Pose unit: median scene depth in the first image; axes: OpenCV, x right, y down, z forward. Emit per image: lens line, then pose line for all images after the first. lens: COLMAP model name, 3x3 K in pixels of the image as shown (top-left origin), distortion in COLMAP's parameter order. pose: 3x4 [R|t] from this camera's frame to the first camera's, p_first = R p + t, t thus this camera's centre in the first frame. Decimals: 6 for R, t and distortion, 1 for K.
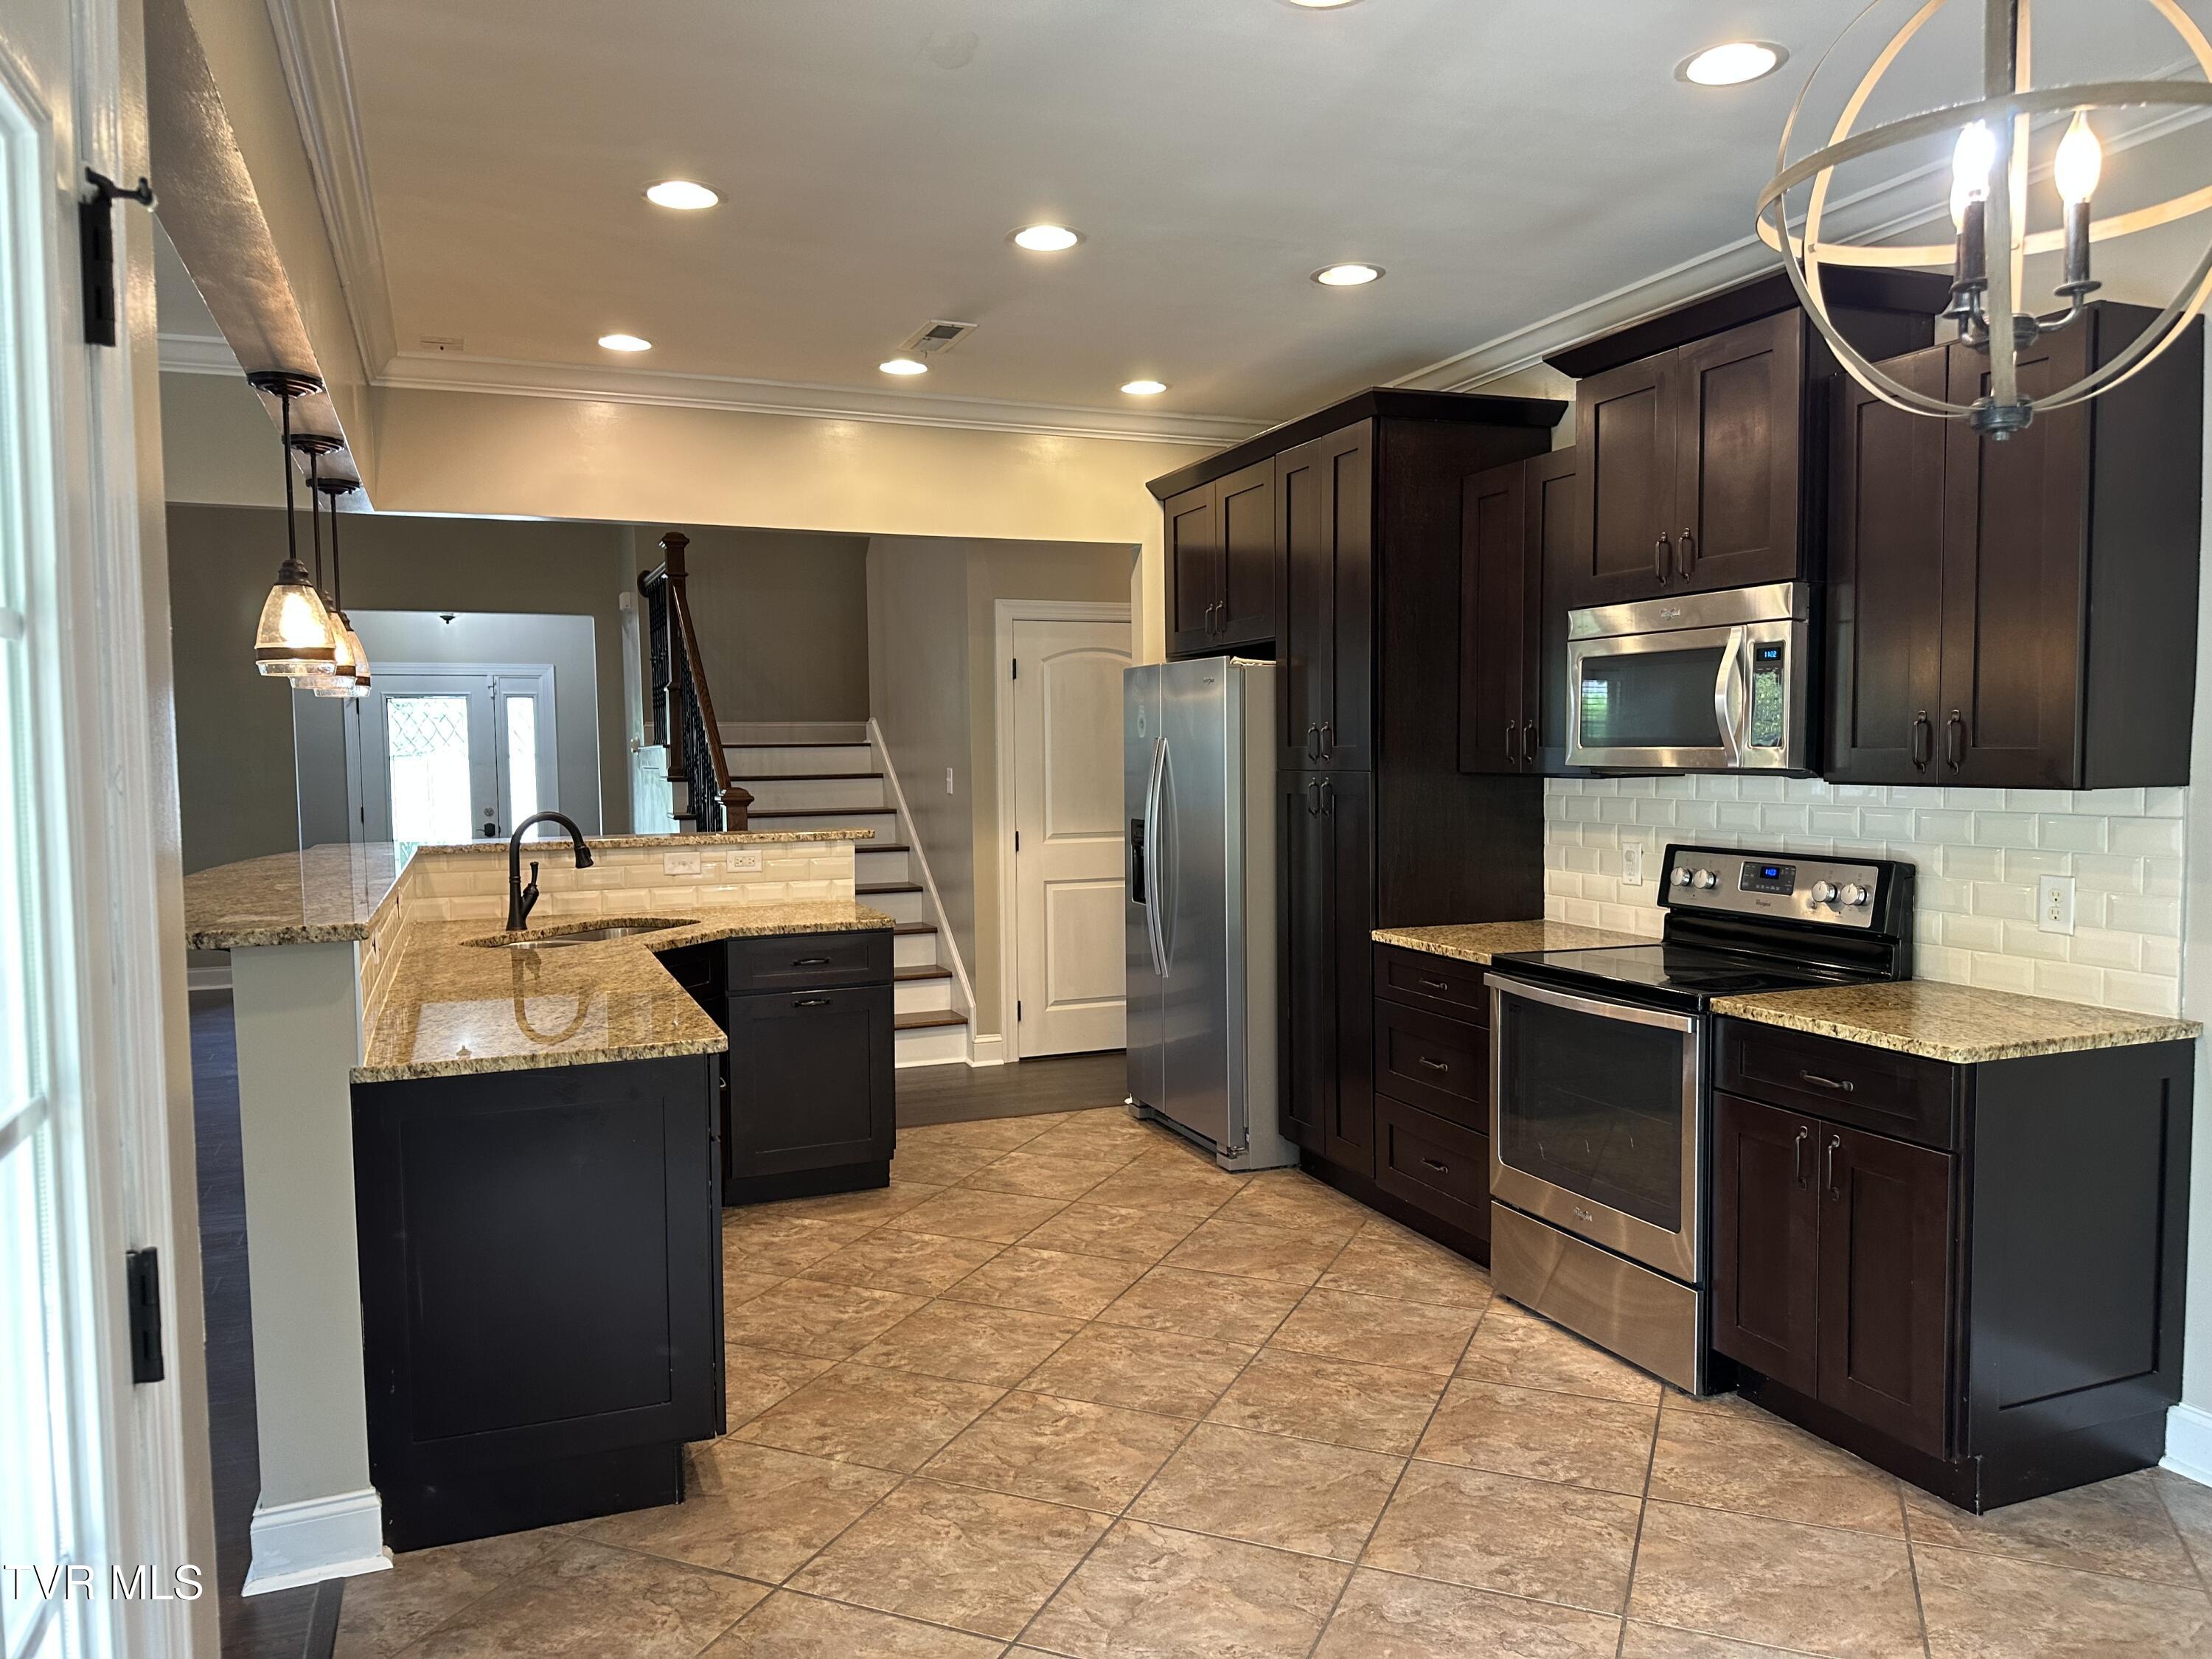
lens RADIAL K [[1554.4, 0, 1108.3], [0, 1554.4, 845.3], [0, 0, 1]] dist [0.042510, -0.050267]
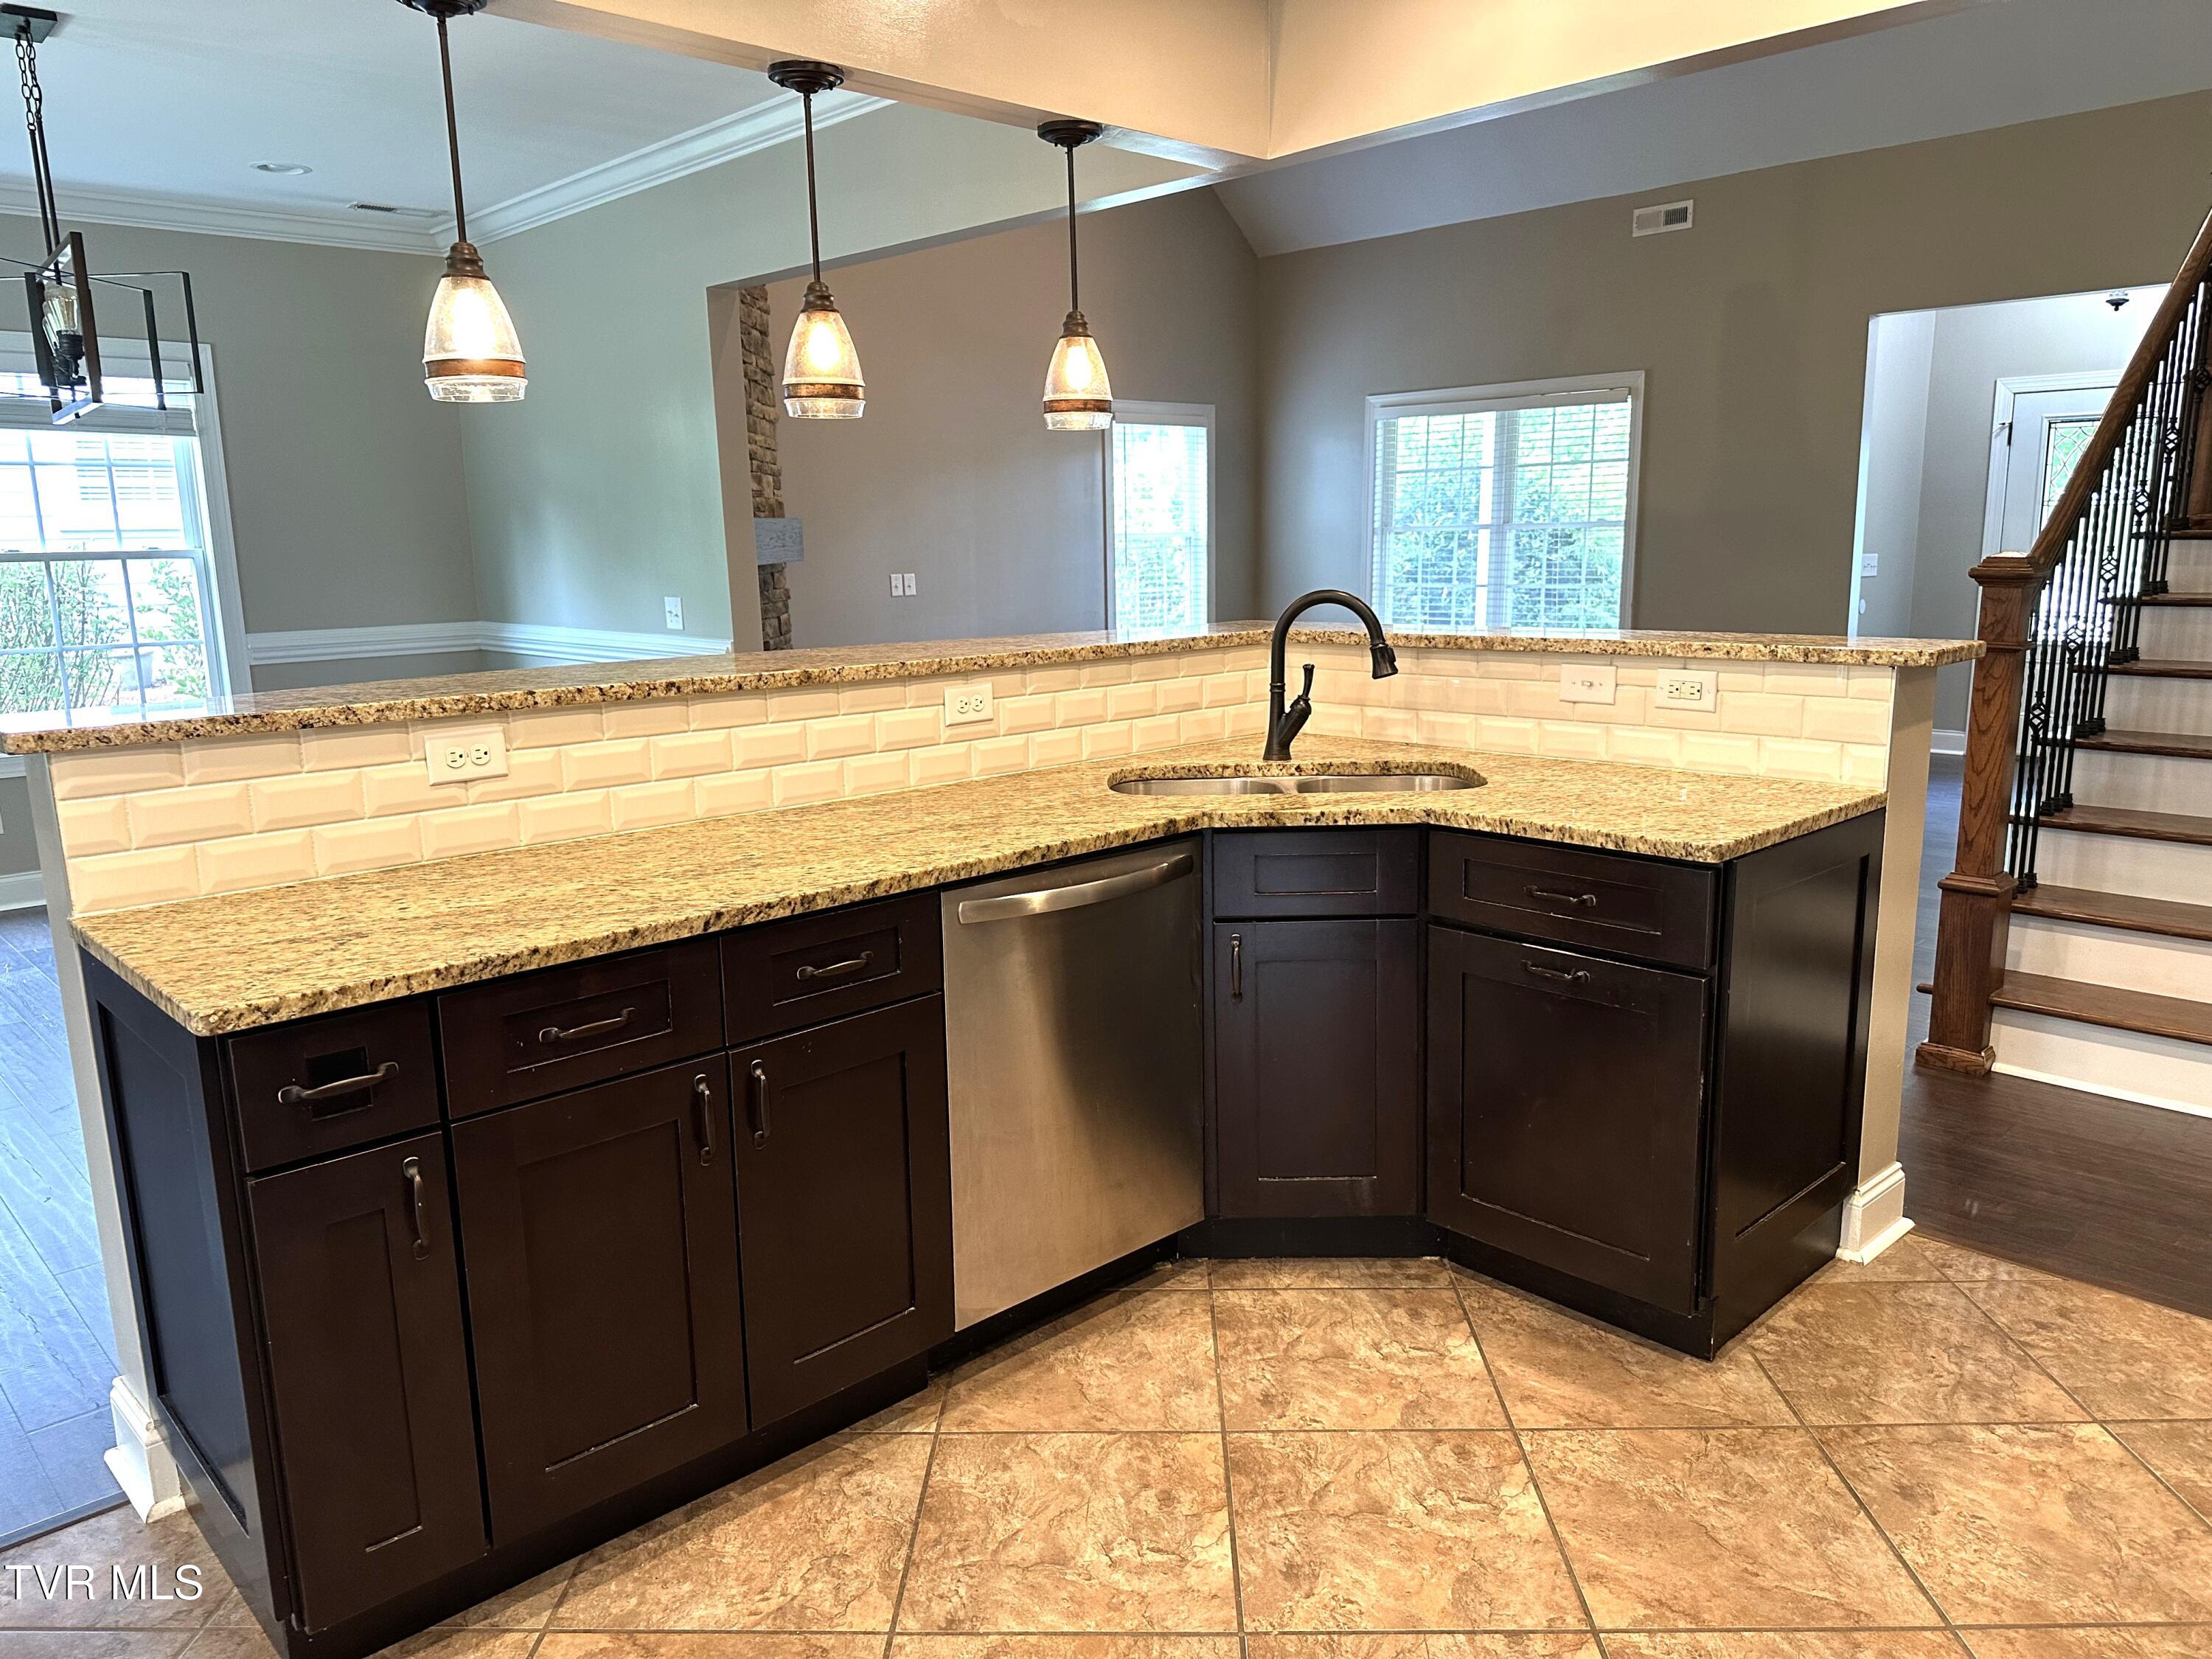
lens RADIAL K [[1554.4, 0, 1108.3], [0, 1554.4, 845.3], [0, 0, 1]] dist [0.042510, -0.050267]
pose [[0.368467, 0.189428, -0.910137, 0.231411], [-0.044986, 0.981506, 0.186070, -0.033353], [0.928552, -0.027618, 0.370174, 0.674019]]
